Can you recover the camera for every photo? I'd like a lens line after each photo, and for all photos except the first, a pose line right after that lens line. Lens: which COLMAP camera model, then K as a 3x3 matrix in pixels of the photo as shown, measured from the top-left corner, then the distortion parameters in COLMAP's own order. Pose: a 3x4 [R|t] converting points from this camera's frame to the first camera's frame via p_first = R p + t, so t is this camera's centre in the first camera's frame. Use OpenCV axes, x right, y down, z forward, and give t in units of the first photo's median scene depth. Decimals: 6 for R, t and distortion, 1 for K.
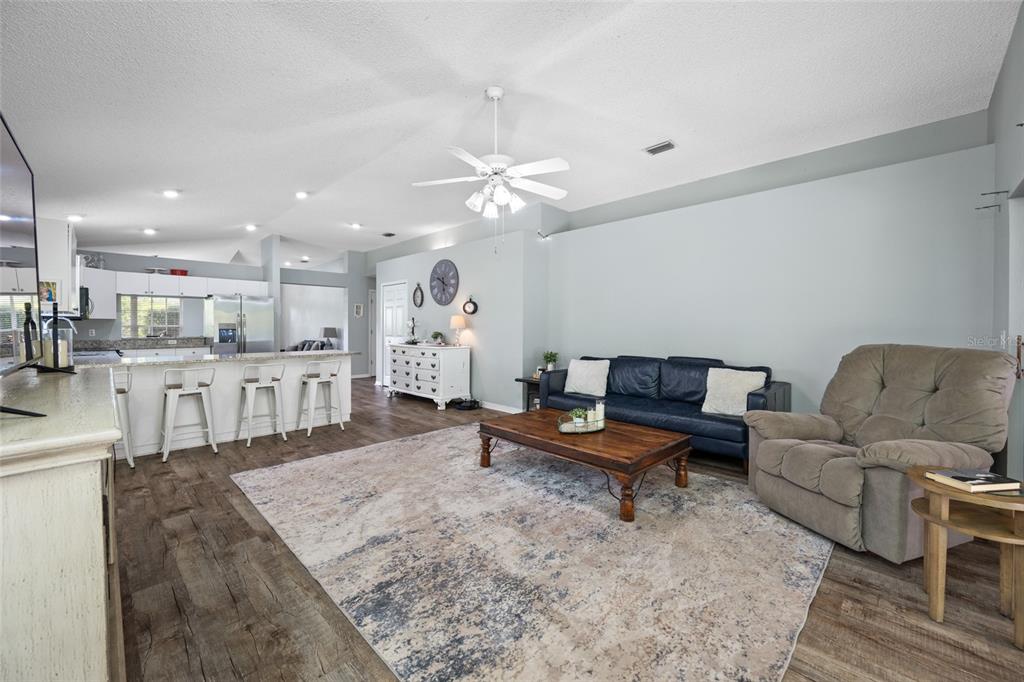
lens RADIAL K [[409.0, 0, 515.0], [0, 409.0, 329.2], [0, 0, 1]] dist [0.001431, 0.000206]
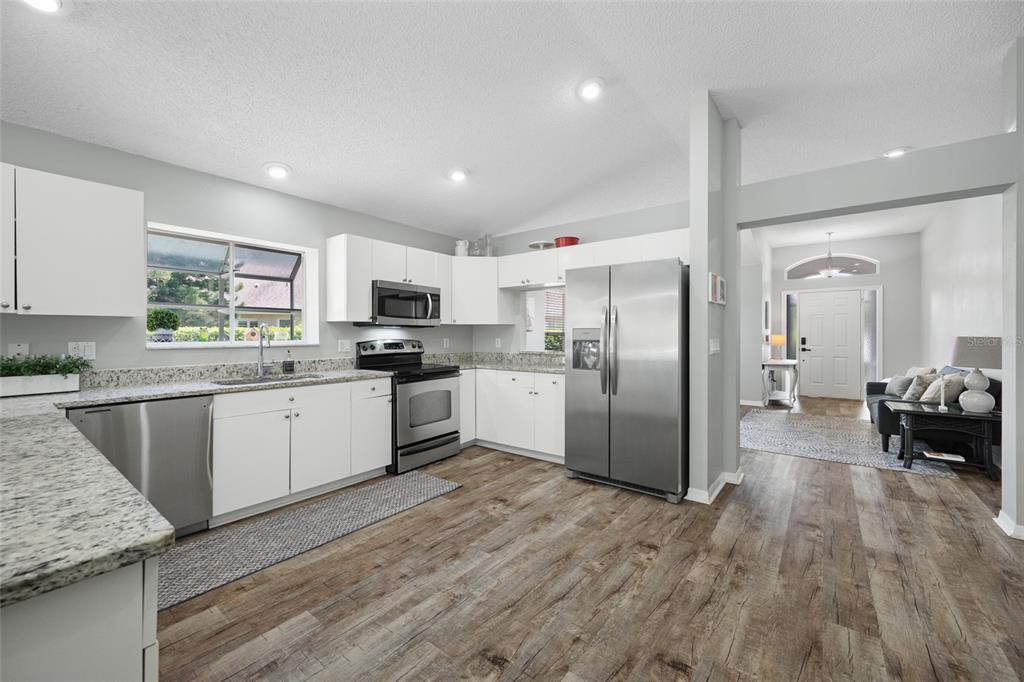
lens RADIAL K [[405.7, 0, 509.0], [0, 405.7, 335.8], [0, 0, 1]] dist [-0.000362, -0.000071]
pose [[0.104576, 0.001810, -0.994515, -0.522912], [-0.000154, 0.999998, 0.001804, -0.013365], [0.994517, -0.000035, 0.104576, 1.816240]]
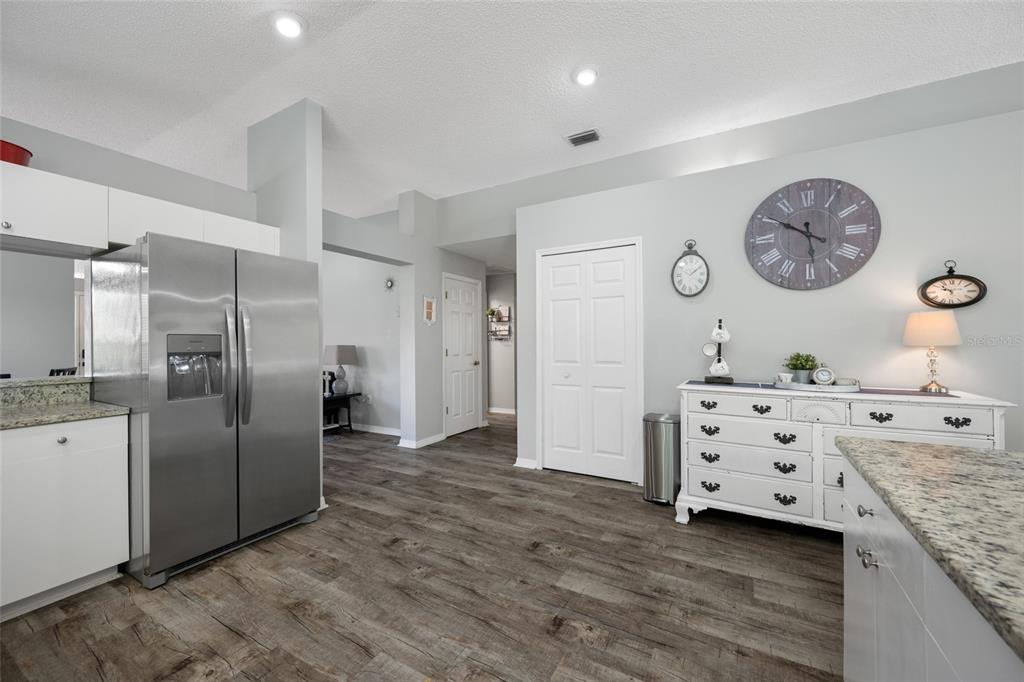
lens RADIAL K [[410.6, 0, 509.1], [0, 410.6, 339.2], [0, 0, 1]] dist [-0.001027, 0.000100]
pose [[0.968936, -0.005940, 0.247240, -1.154526], [0.008564, 0.999918, -0.009537, -0.013383], [-0.247163, 0.011358, 0.968907, 1.353404]]
